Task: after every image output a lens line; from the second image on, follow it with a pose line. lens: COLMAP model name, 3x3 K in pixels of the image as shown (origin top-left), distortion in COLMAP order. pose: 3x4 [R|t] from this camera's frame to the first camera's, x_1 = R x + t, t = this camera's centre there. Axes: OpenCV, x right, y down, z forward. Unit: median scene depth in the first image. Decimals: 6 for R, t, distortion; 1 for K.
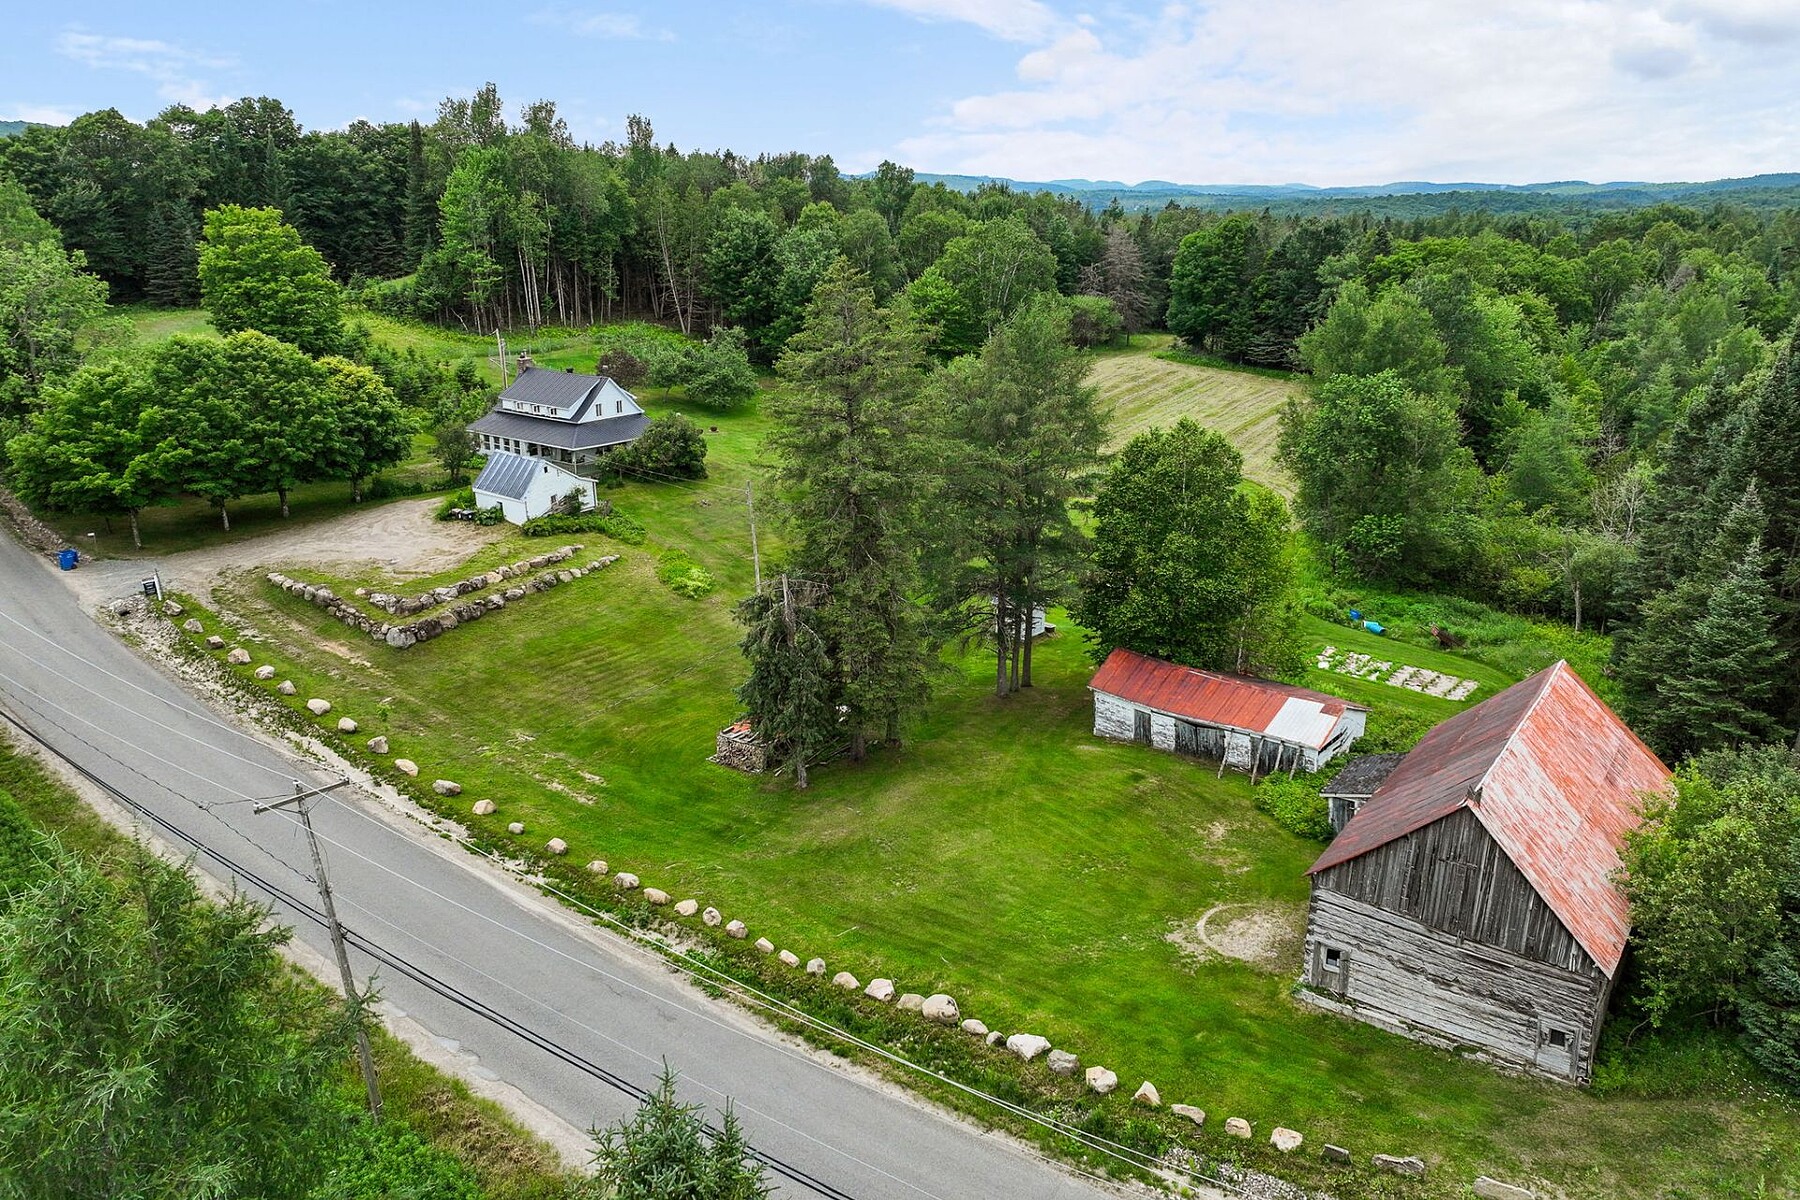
lens RADIAL K [[1288.8, 0, 912.4], [0, 1288.8, 596.4], [0, 0, 1]] dist [0.000319, 0.012123]
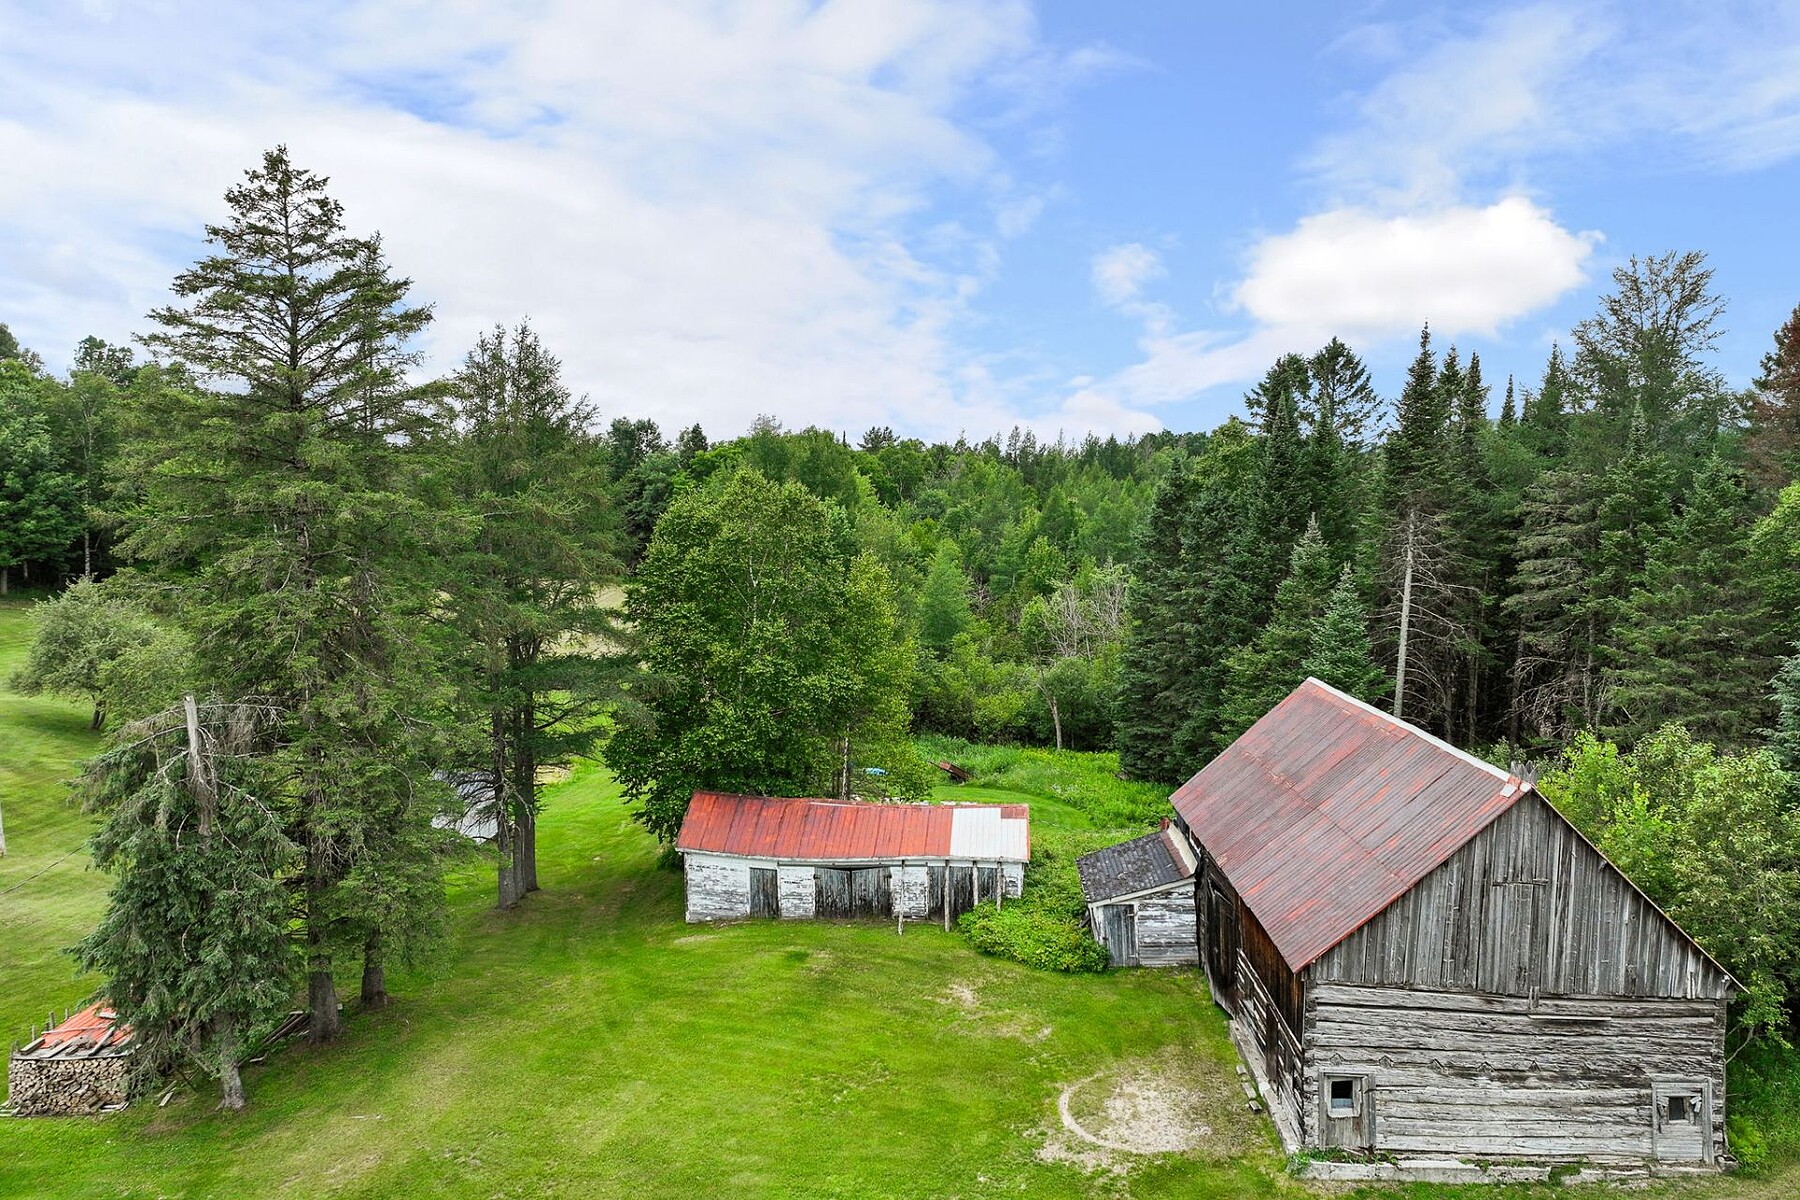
lens RADIAL K [[1288.8, 0, 912.4], [0, 1288.8, 596.4], [0, 0, 1]] dist [0.000319, 0.012123]
pose [[0.832211, -0.049650, 0.552232, -0.130614], [0.164533, 0.973234, -0.160449, 0.071106], [-0.529484, 0.224388, 0.818105, 0.354982]]
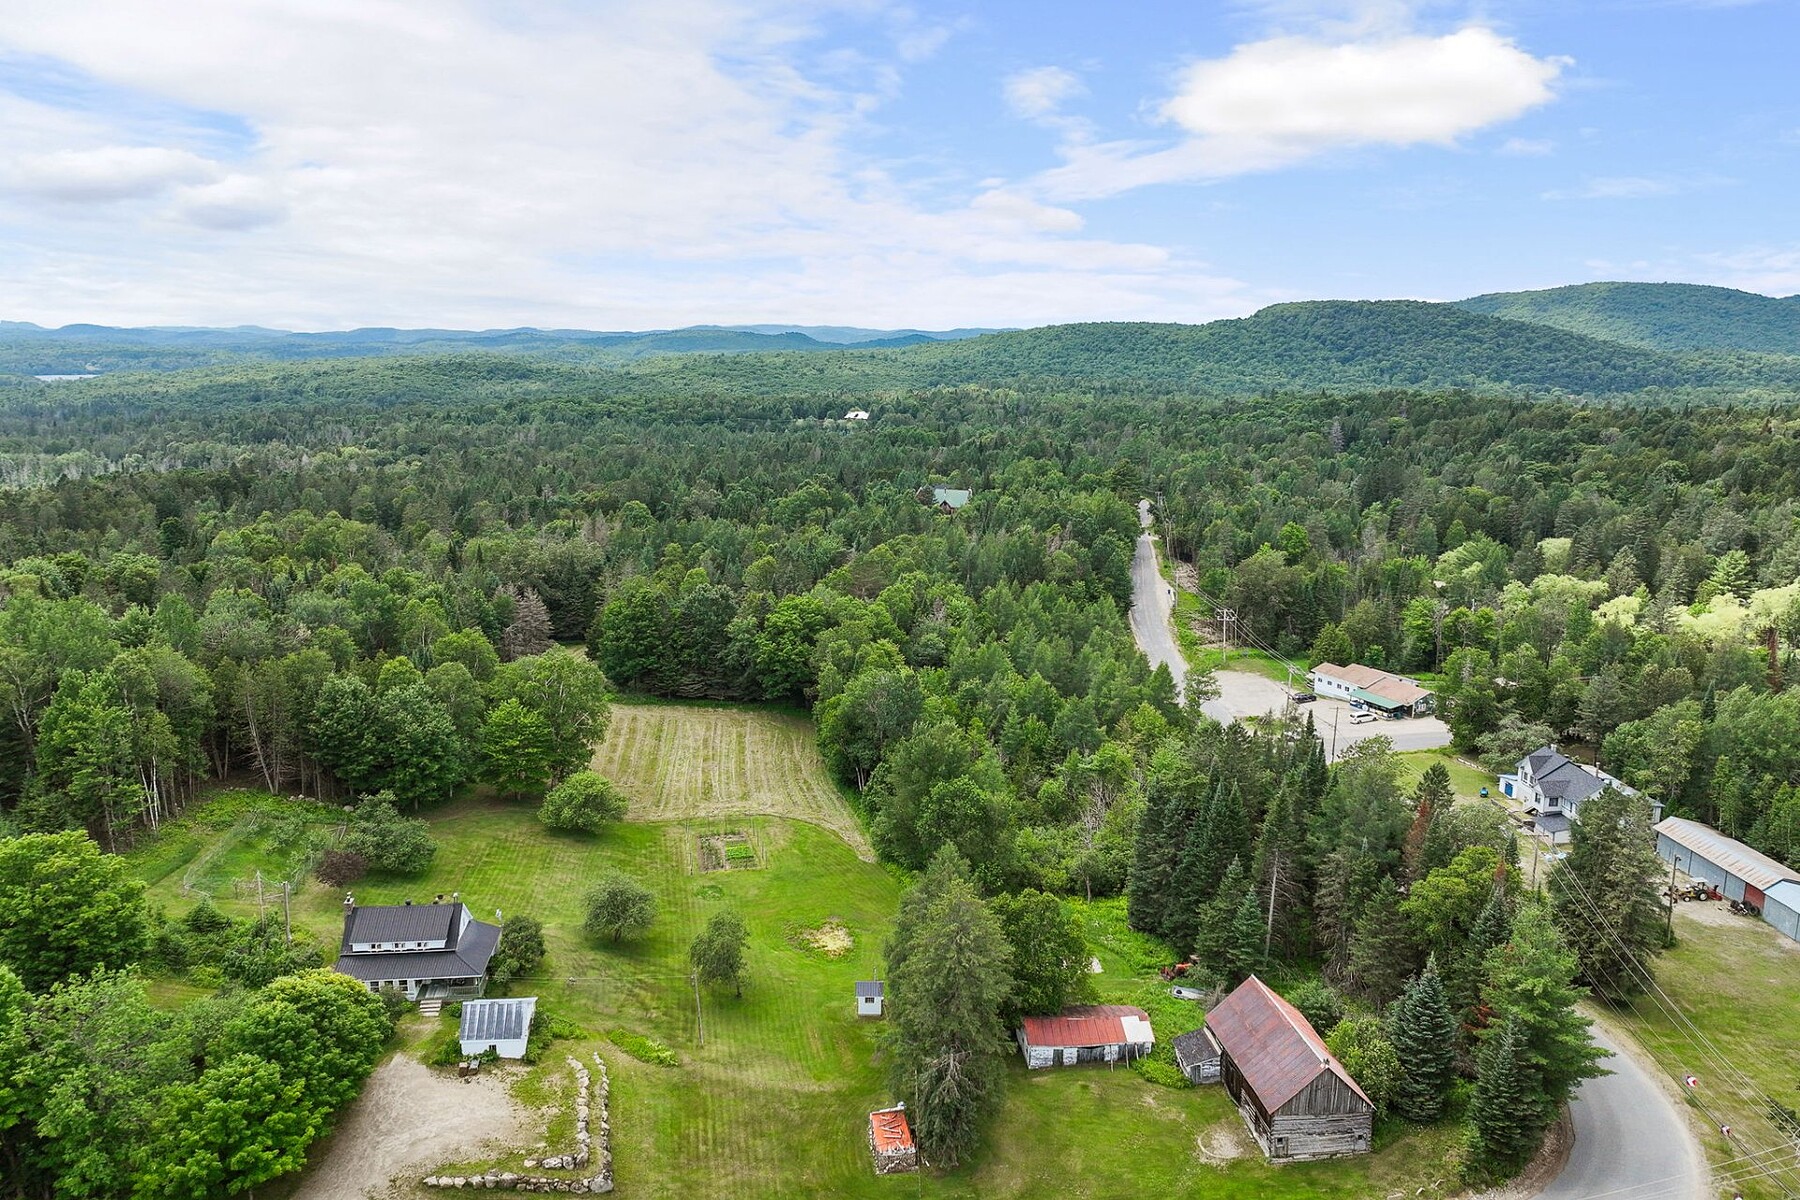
lens RADIAL K [[1288.8, 0, 912.4], [0, 1288.8, 596.4], [0, 0, 1]] dist [0.000319, 0.012123]
pose [[0.738213, -0.135285, 0.660863, -1.138581], [0.203273, 0.978758, -0.026704, -0.553671], [-0.643213, 0.154048, 0.750031, -0.384500]]
